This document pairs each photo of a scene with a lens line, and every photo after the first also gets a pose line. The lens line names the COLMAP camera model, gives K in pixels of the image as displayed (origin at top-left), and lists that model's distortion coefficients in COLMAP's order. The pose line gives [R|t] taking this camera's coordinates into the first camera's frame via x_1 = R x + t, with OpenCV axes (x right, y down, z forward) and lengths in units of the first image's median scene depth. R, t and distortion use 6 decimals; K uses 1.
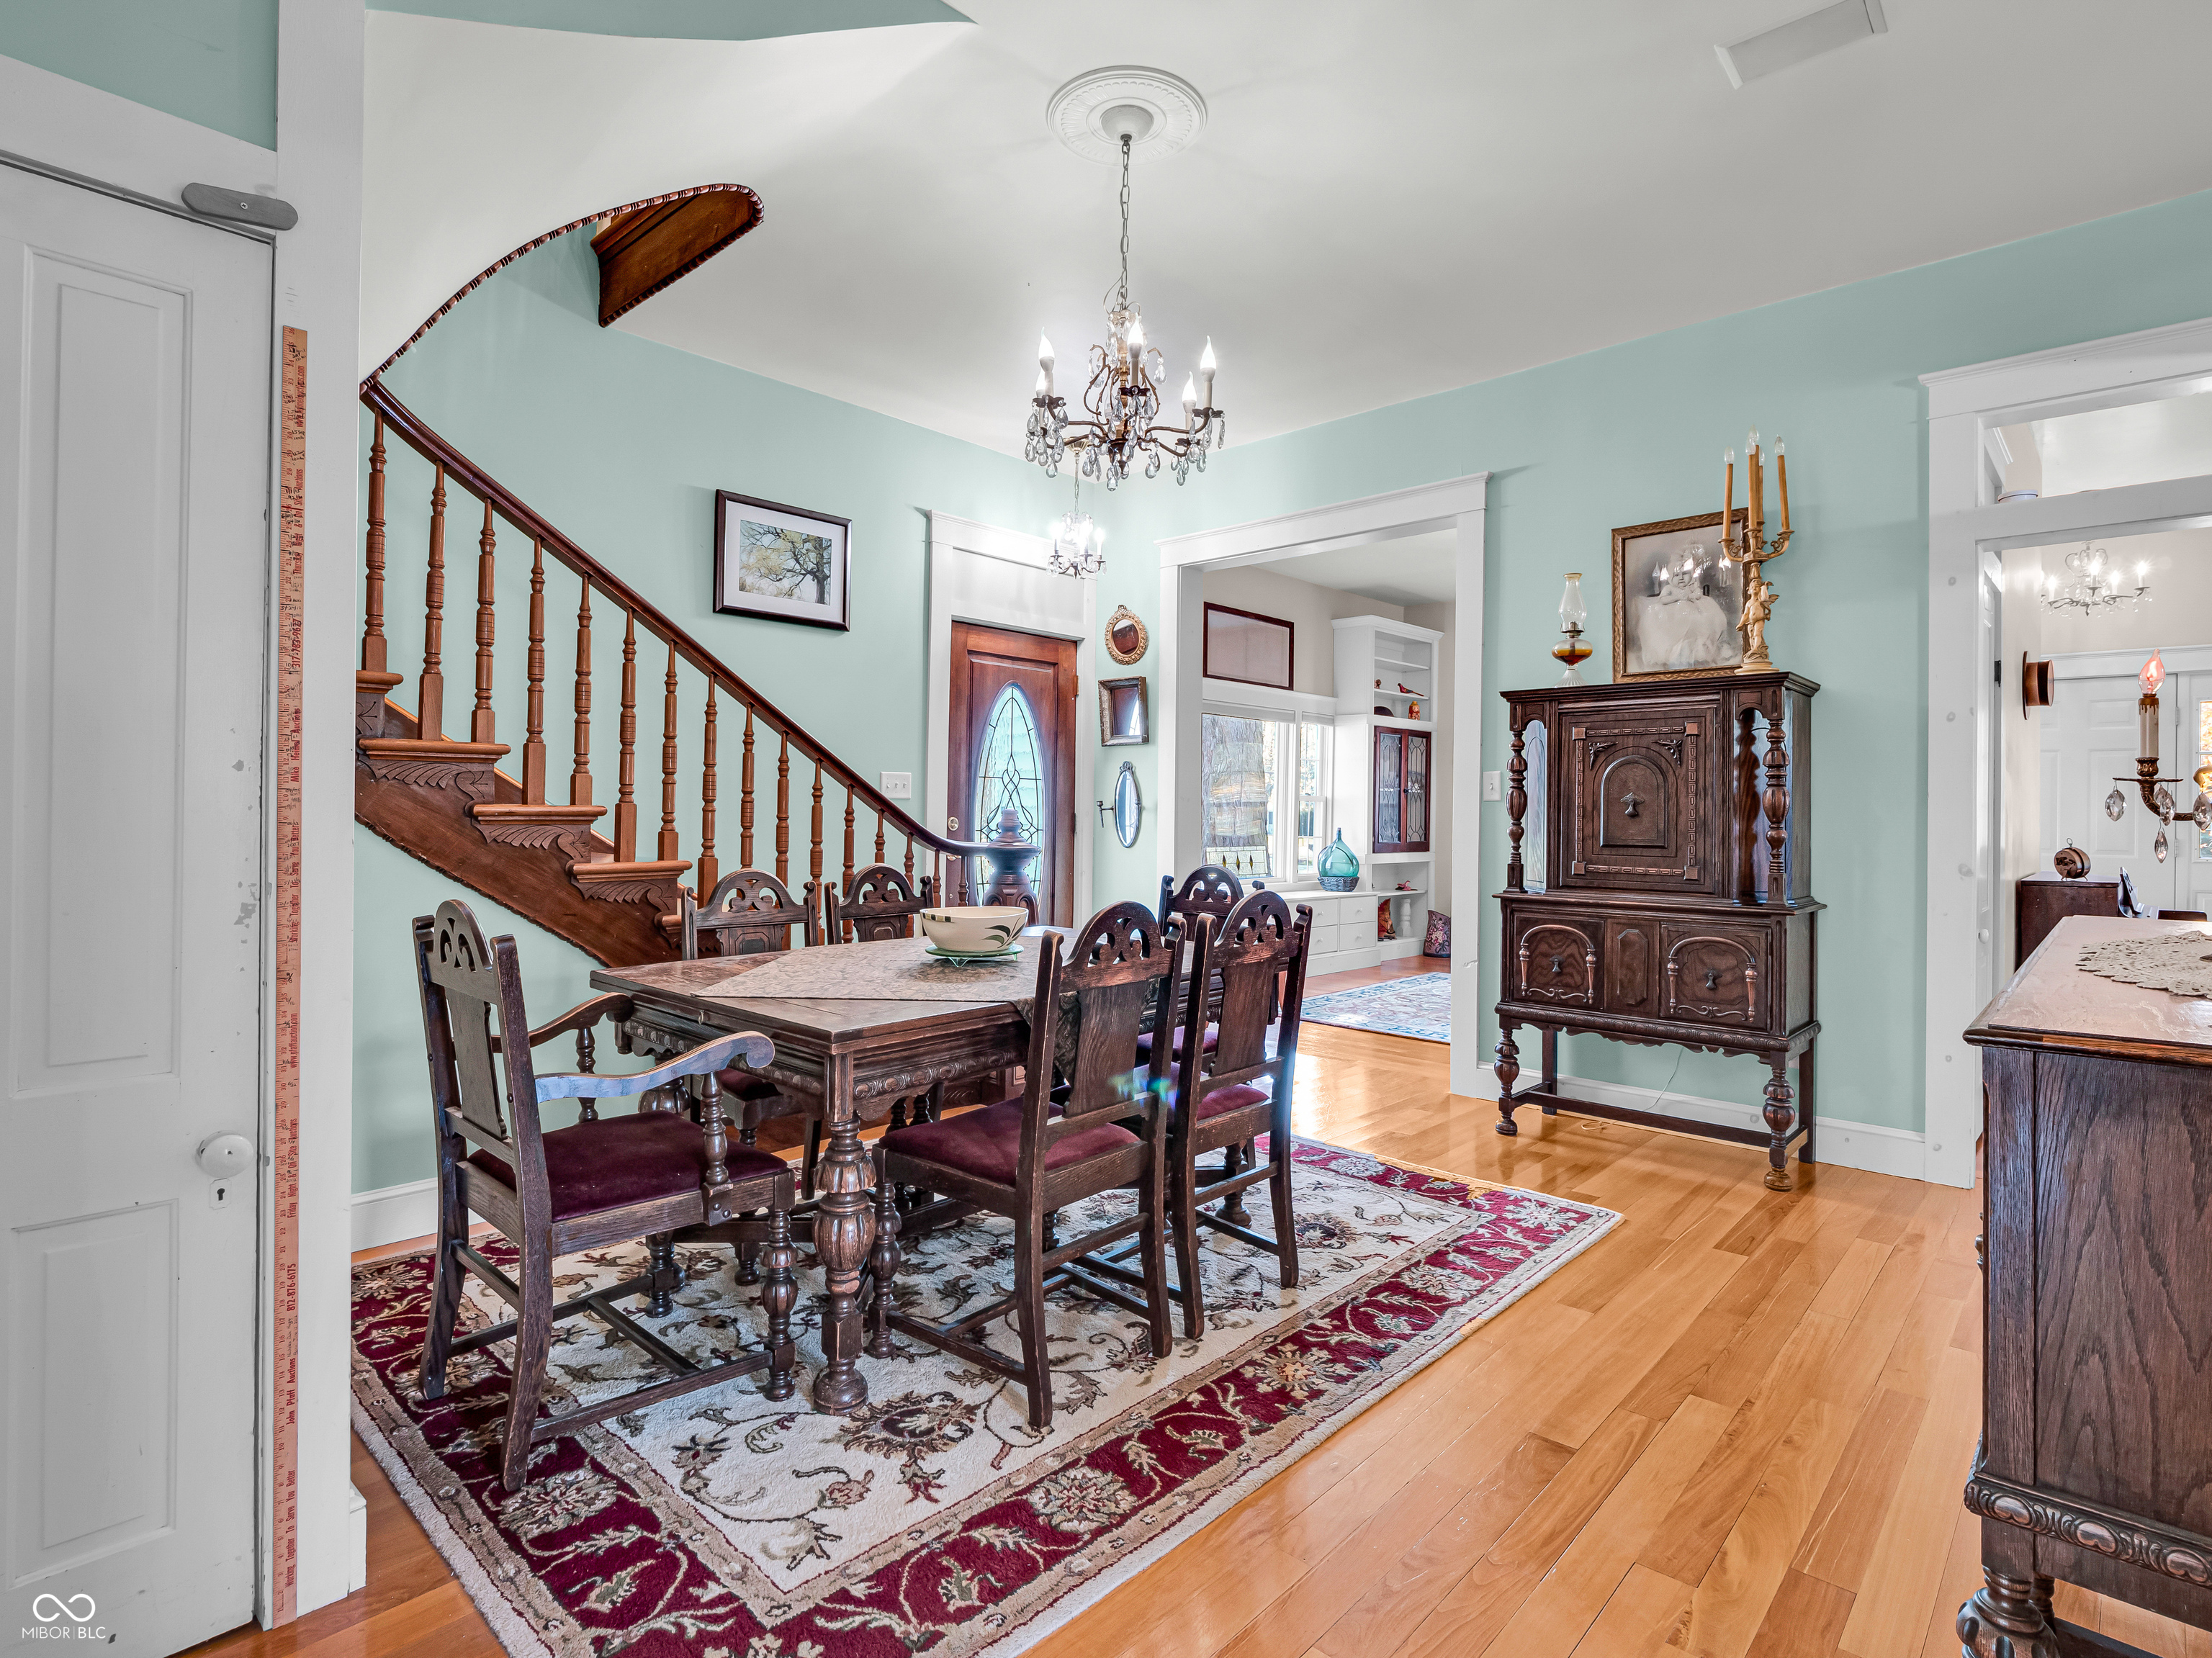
lens RADIAL K [[1124.4, 0, 1120.5], [0, 1124.4, 808.6], [0, 0, 1]] dist [-0.003708, -0.006450]
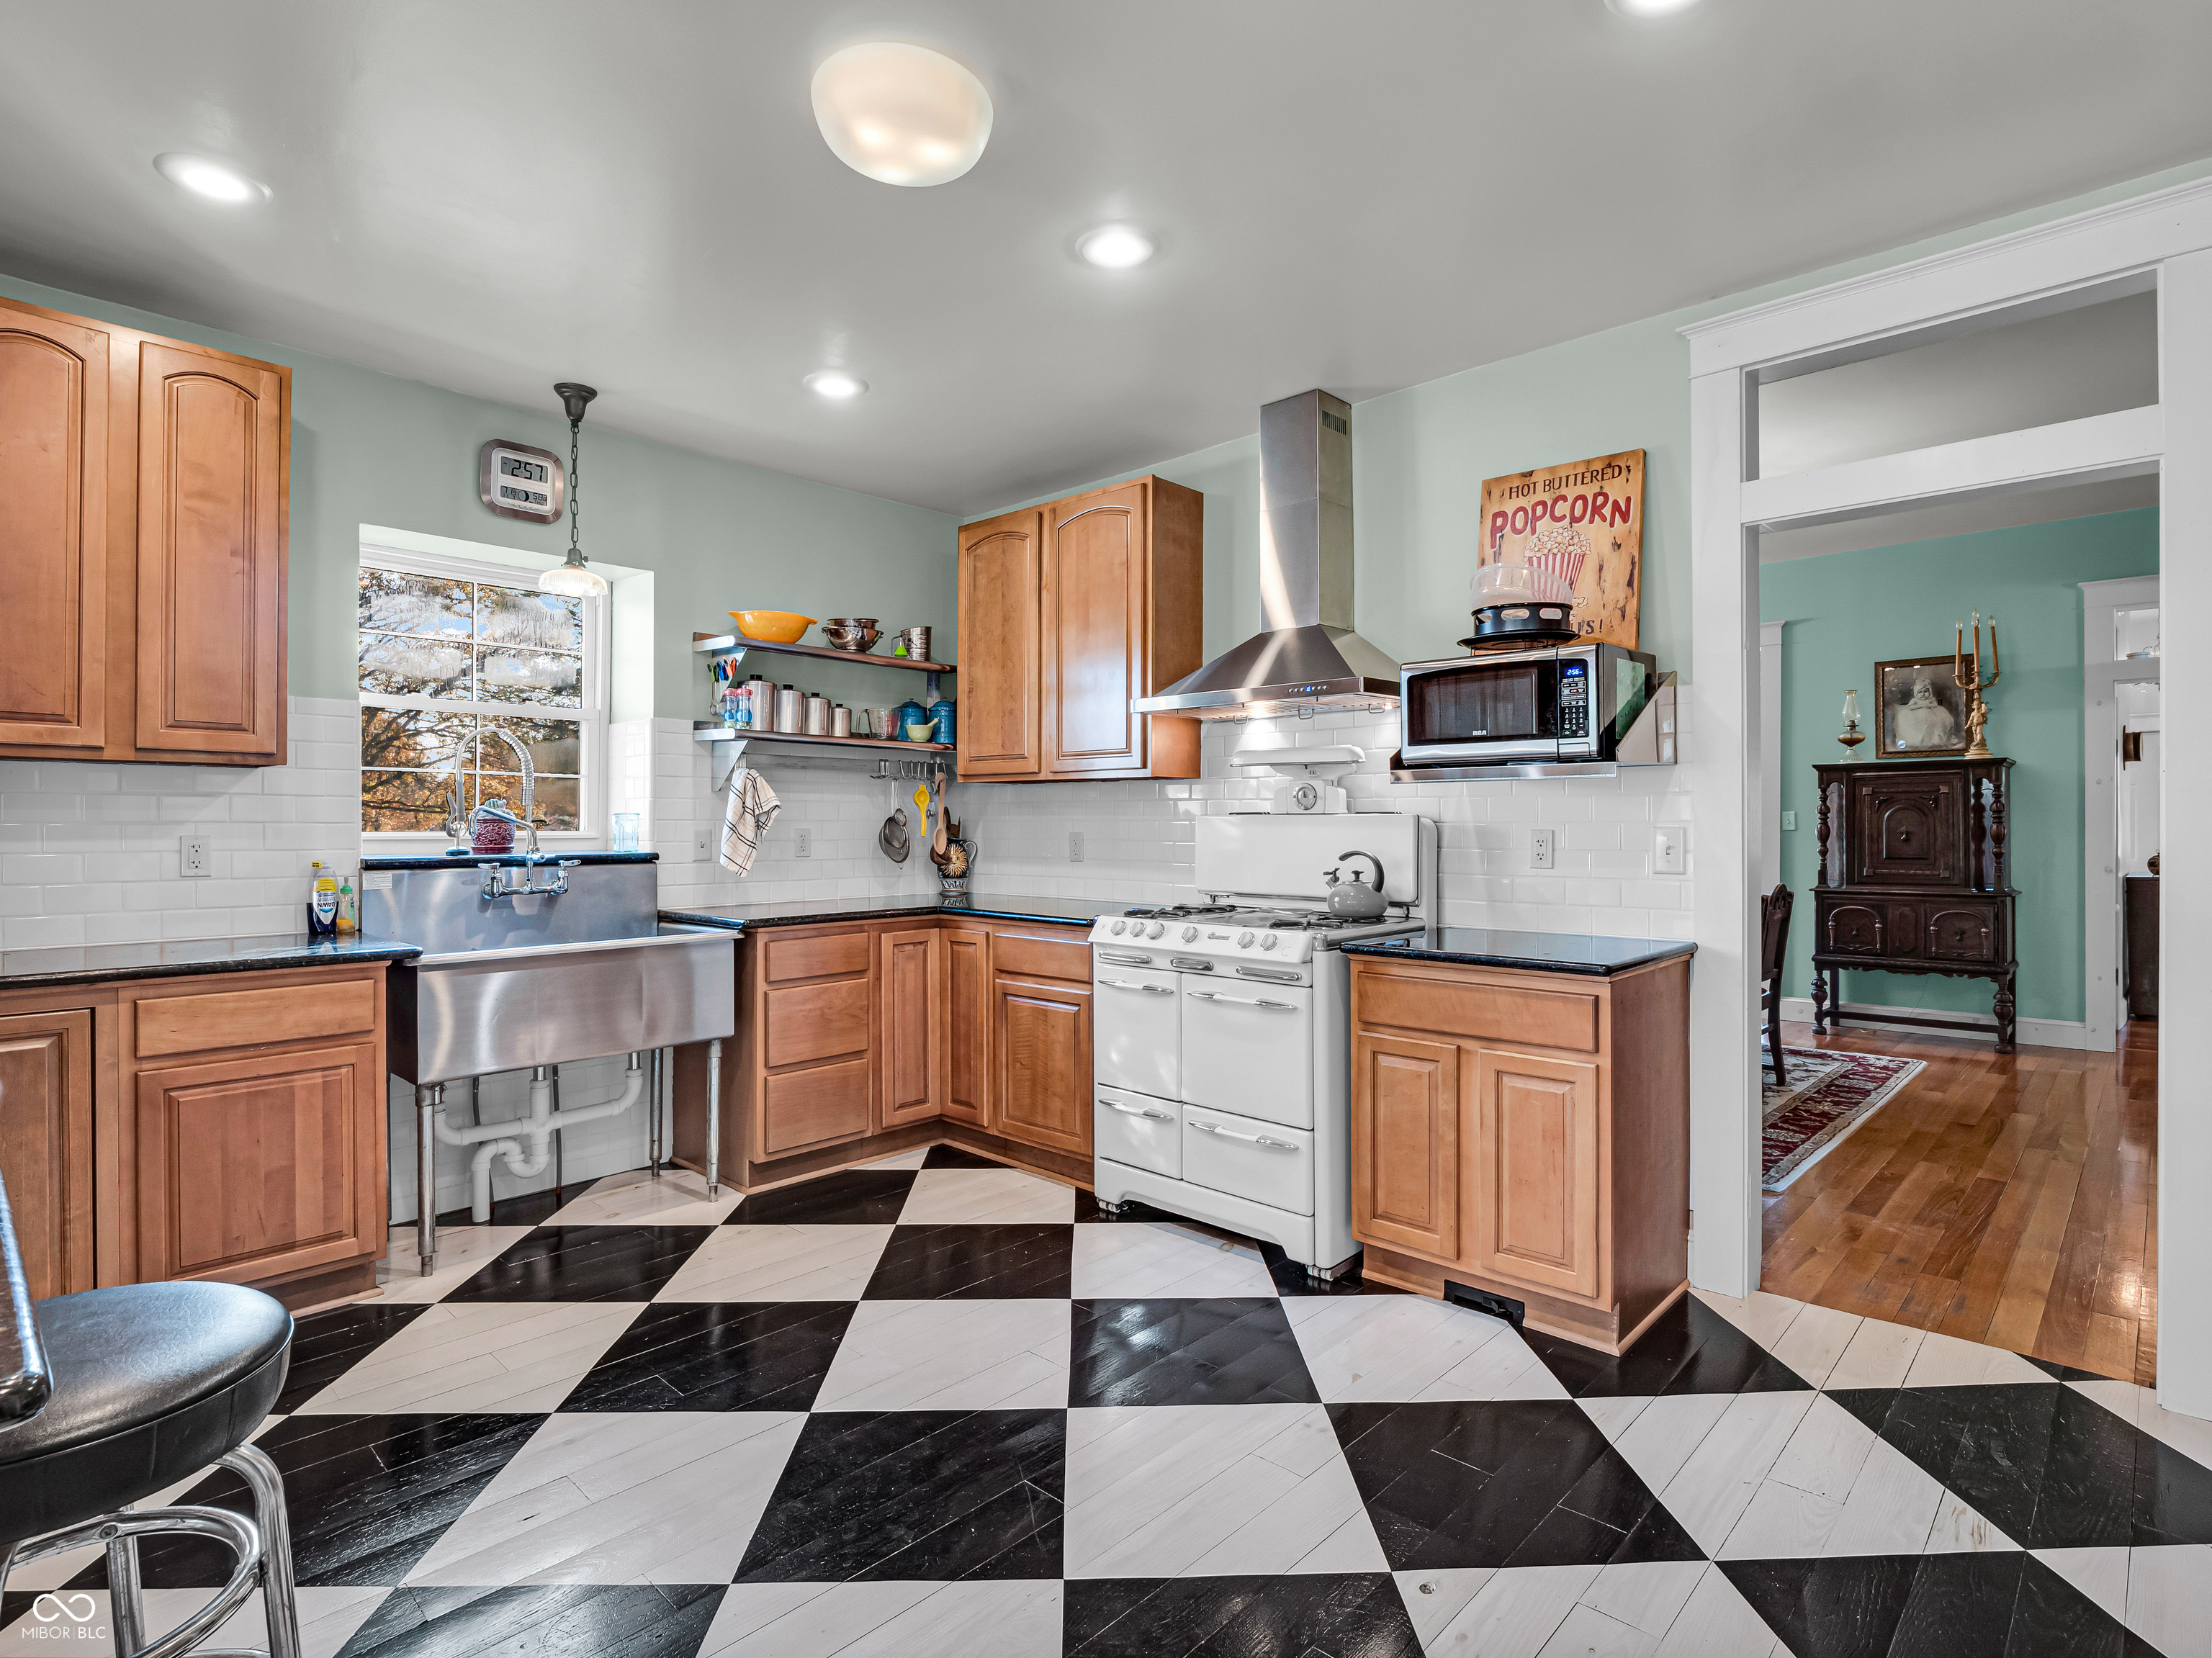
lens RADIAL K [[1124.4, 0, 1110.4], [0, 1124.4, 829.2], [0, 0, 1]] dist [-0.003708, -0.006450]
pose [[0.999740, -0.013165, -0.018593, -0.741838], [0.013261, 0.999899, 0.005022, -0.036416], [0.018525, -0.005267, 0.999815, -0.741217]]
